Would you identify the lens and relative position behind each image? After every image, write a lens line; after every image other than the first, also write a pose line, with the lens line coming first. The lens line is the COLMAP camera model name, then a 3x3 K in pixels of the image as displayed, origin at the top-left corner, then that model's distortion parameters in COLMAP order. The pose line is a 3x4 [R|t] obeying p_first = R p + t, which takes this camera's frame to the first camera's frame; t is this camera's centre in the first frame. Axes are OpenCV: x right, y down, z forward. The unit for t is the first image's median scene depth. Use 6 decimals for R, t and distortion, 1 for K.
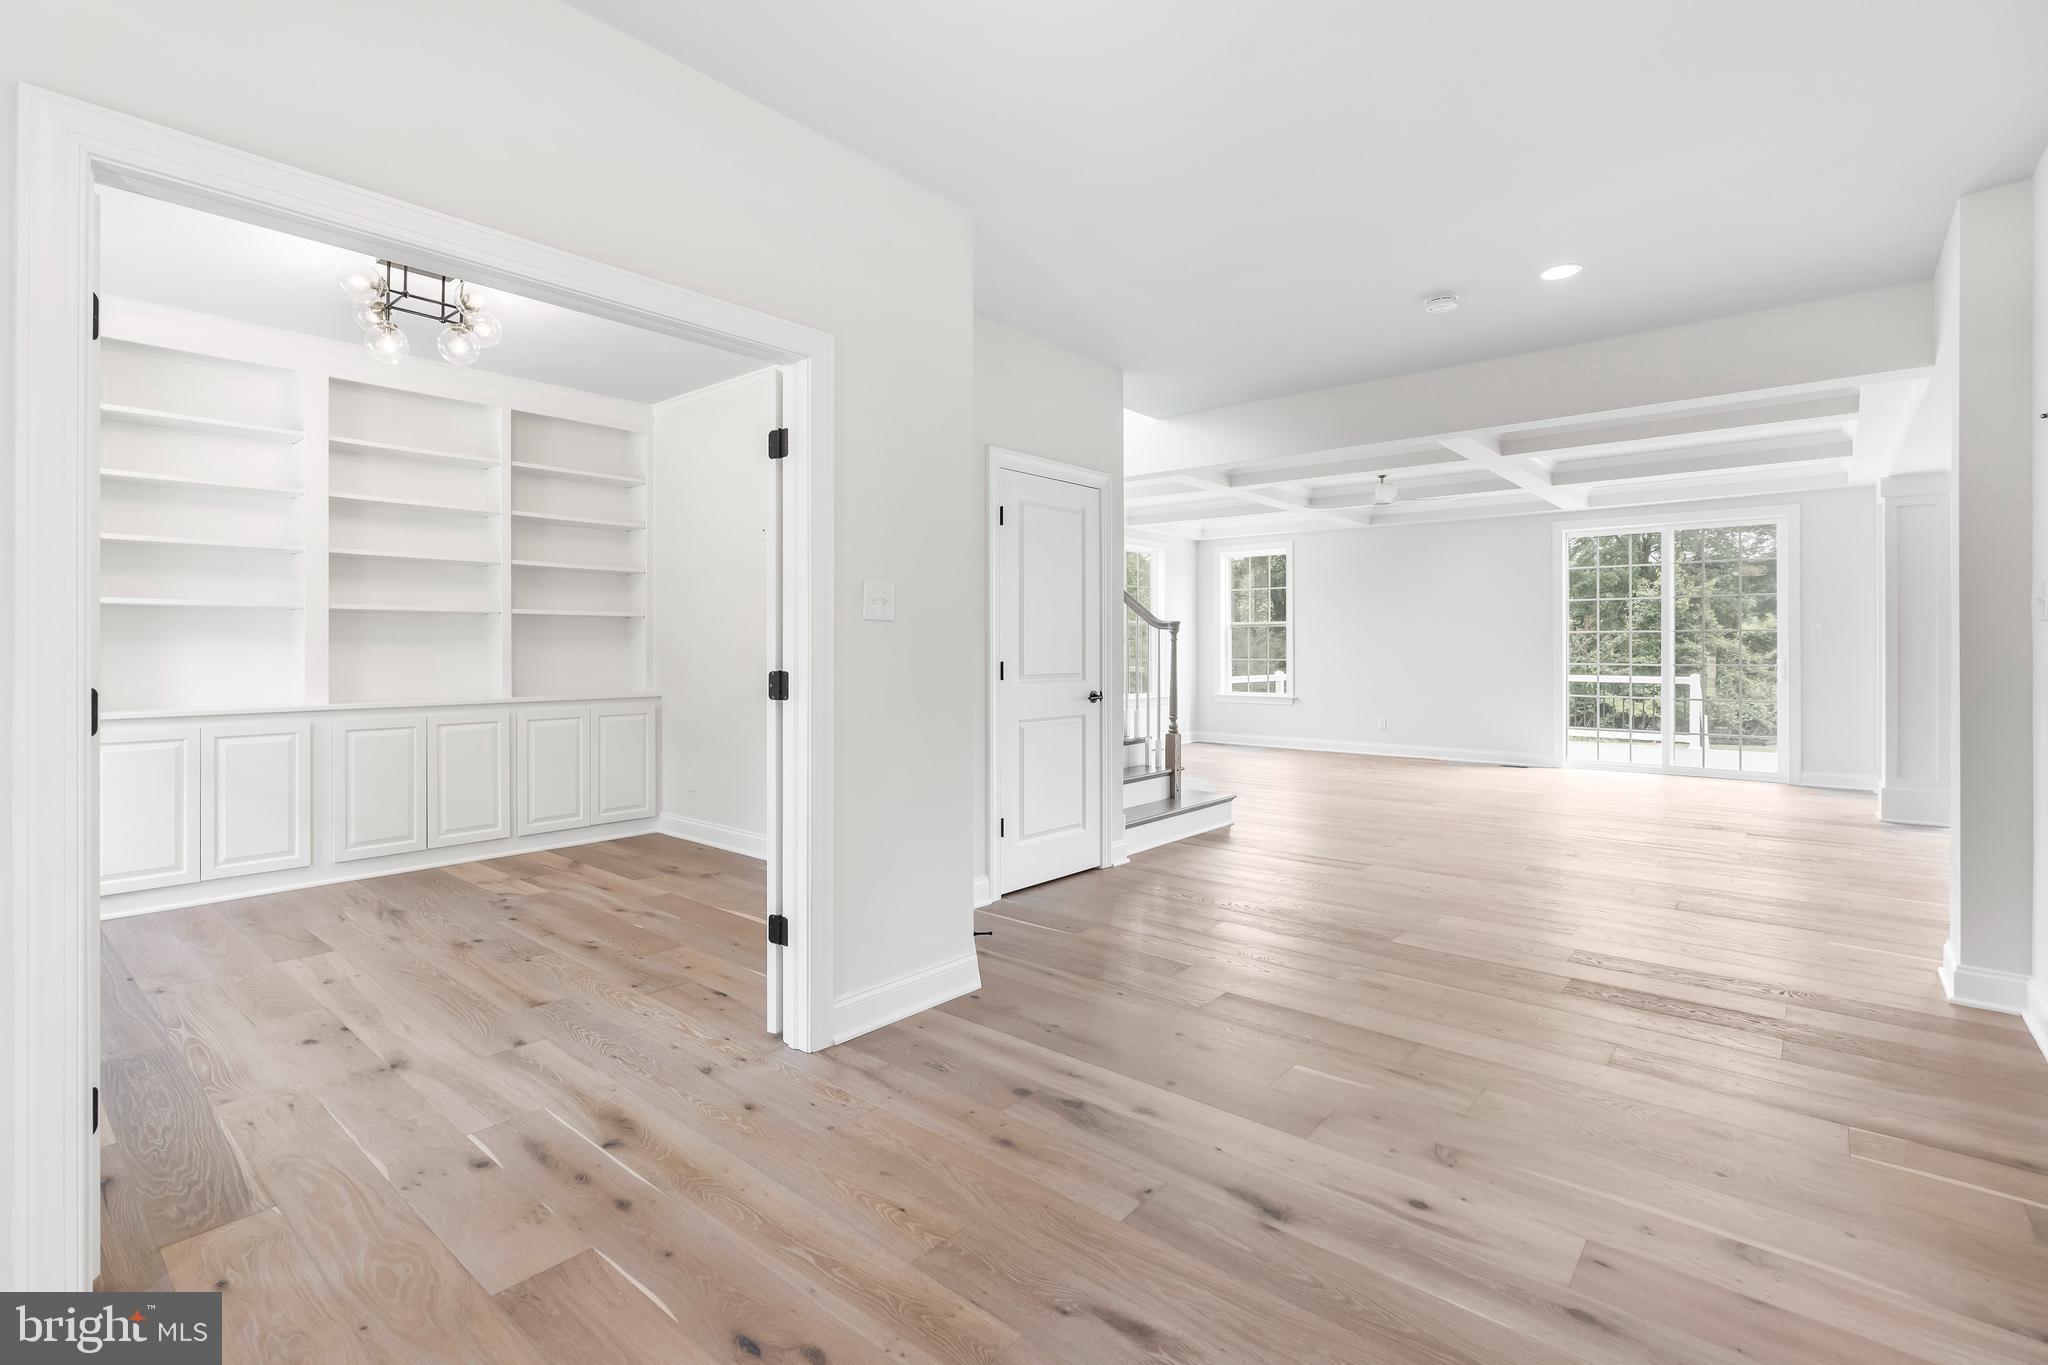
lens RADIAL K [[941.6, 0, 985.6], [0, 941.6, 661.9], [0, 0, 1]] dist [-0.004770, 0.000853]
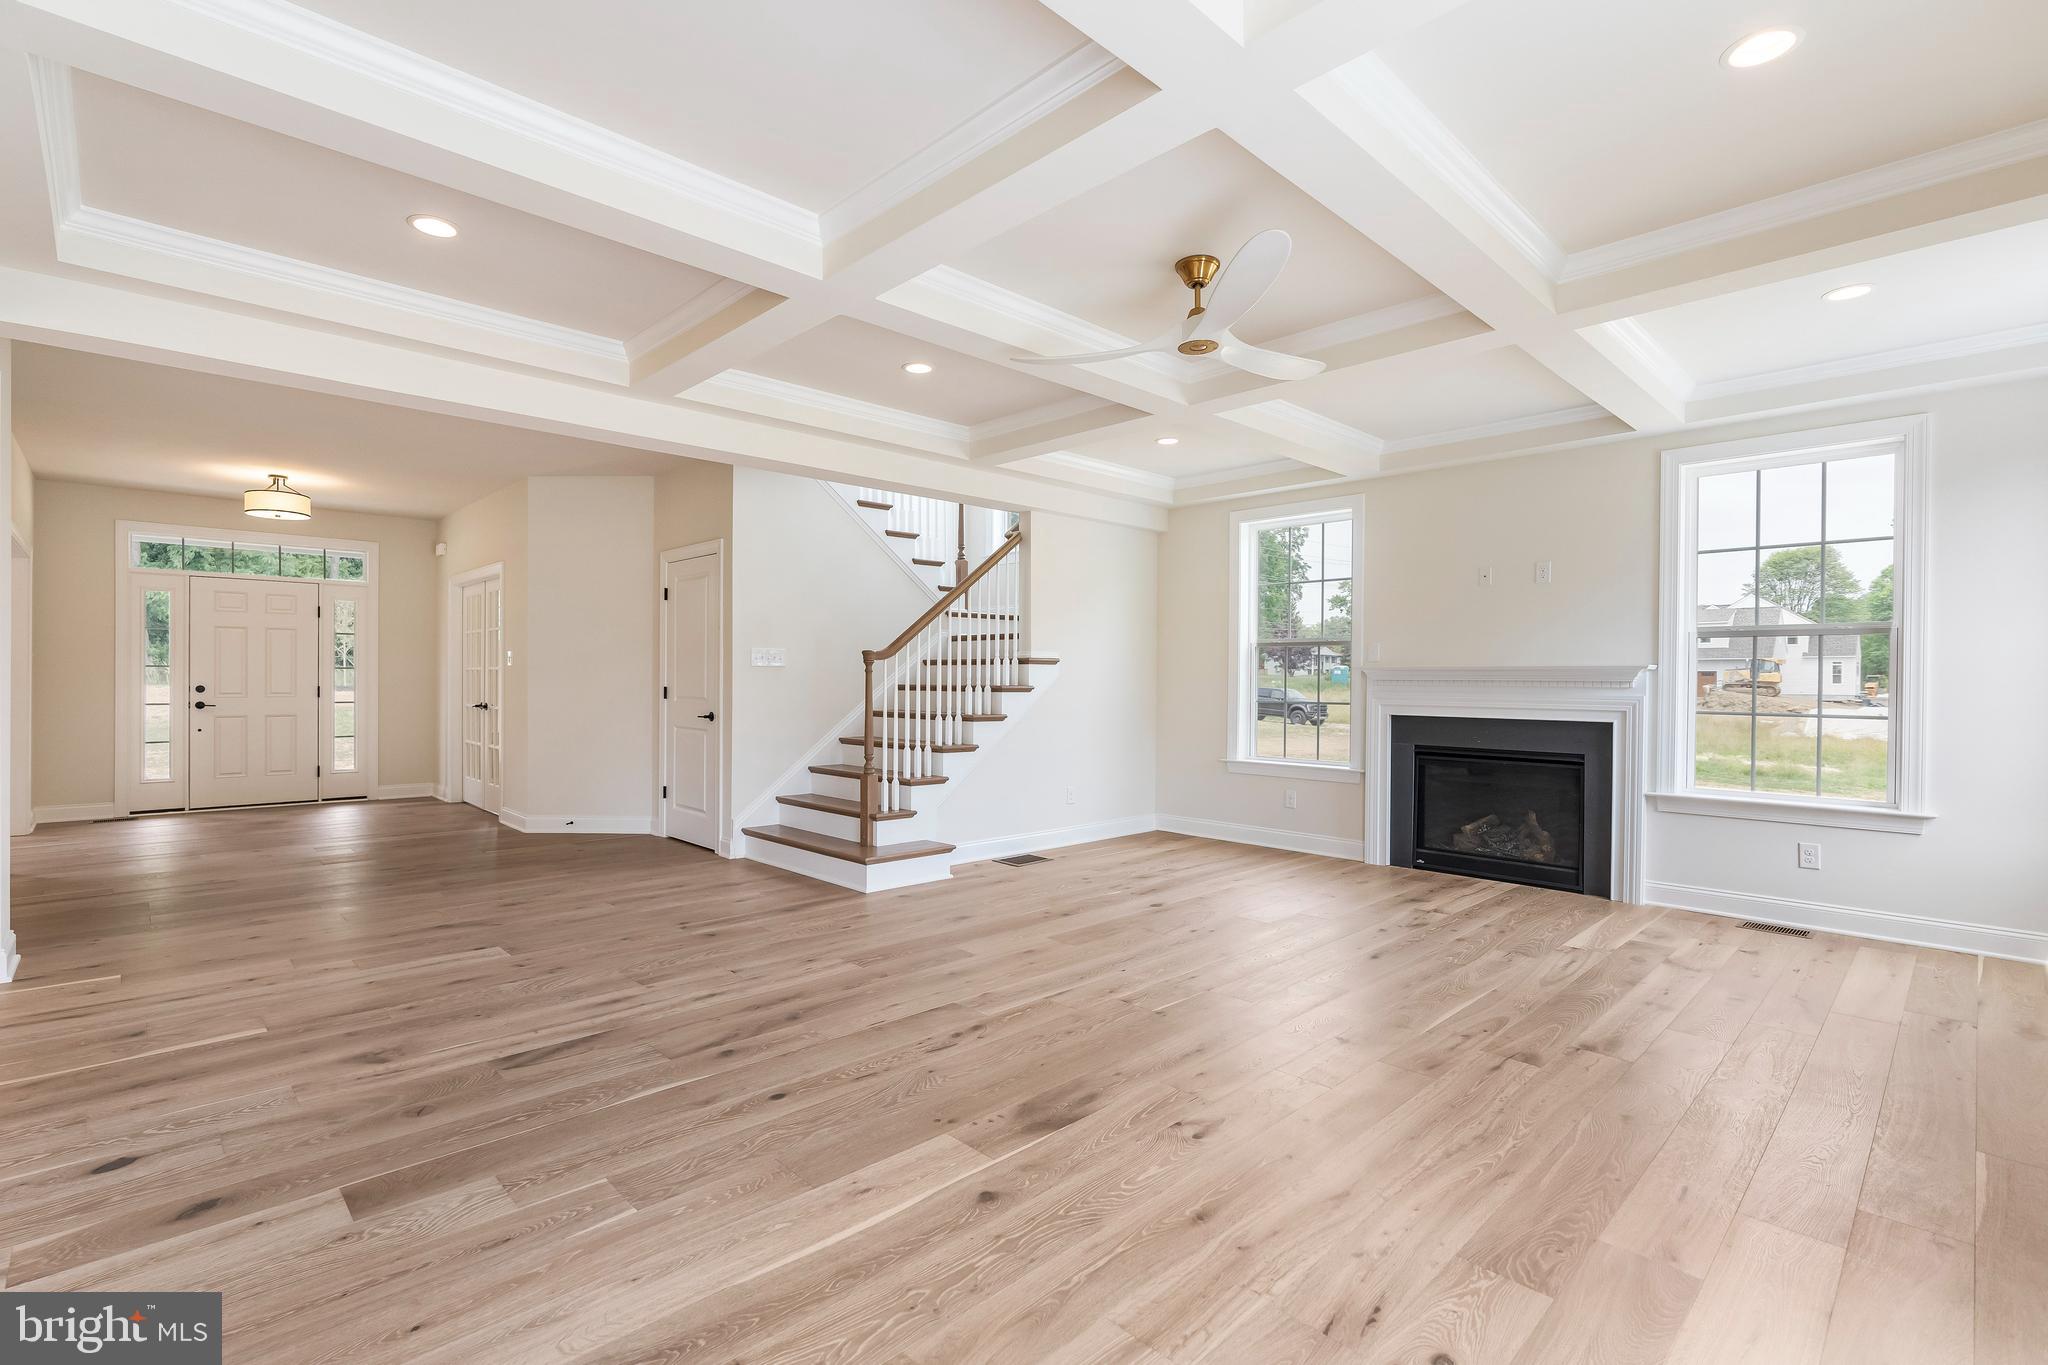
lens RADIAL K [[941.6, 0, 1035.4], [0, 941.6, 685.2], [0, 0, 1]] dist [-0.004770, 0.000853]
pose [[-0.068561, 0.004795, -0.997635, 0.582801], [-0.022911, 0.999717, 0.006379, -0.010012], [0.997384, 0.023294, -0.068432, 0.651762]]
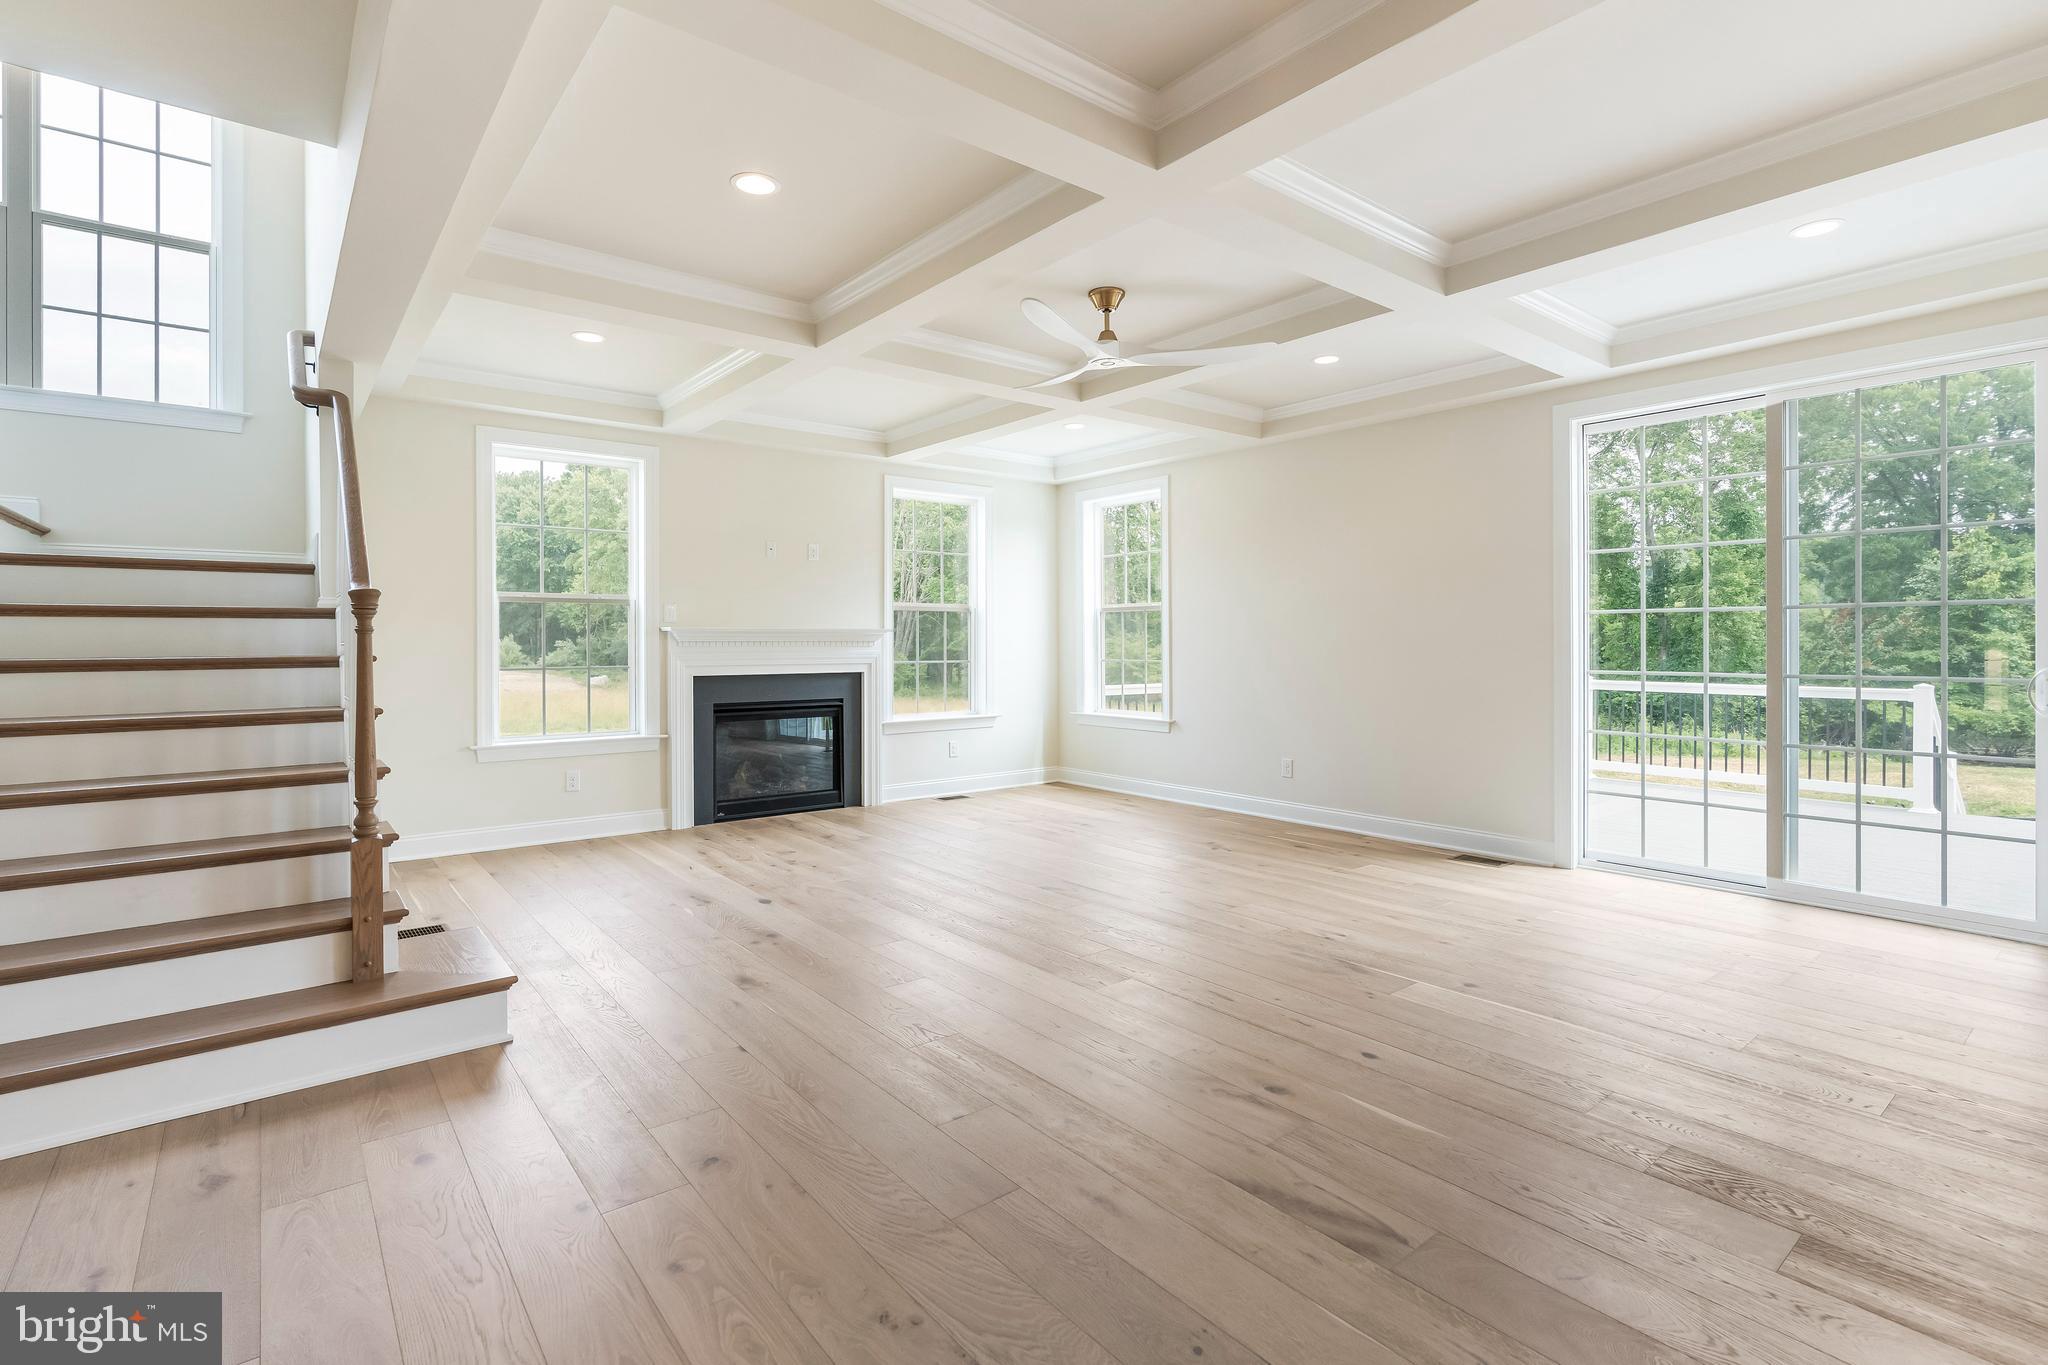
lens RADIAL K [[941.6, 0, 997.6], [0, 941.6, 643.0], [0, 0, 1]] dist [-0.004770, 0.000853]
pose [[0.981739, -0.004181, -0.190187, 0.314959], [0.001409, 0.999891, -0.014709, -0.005113], [0.190228, 0.014172, 0.981638, 0.332299]]
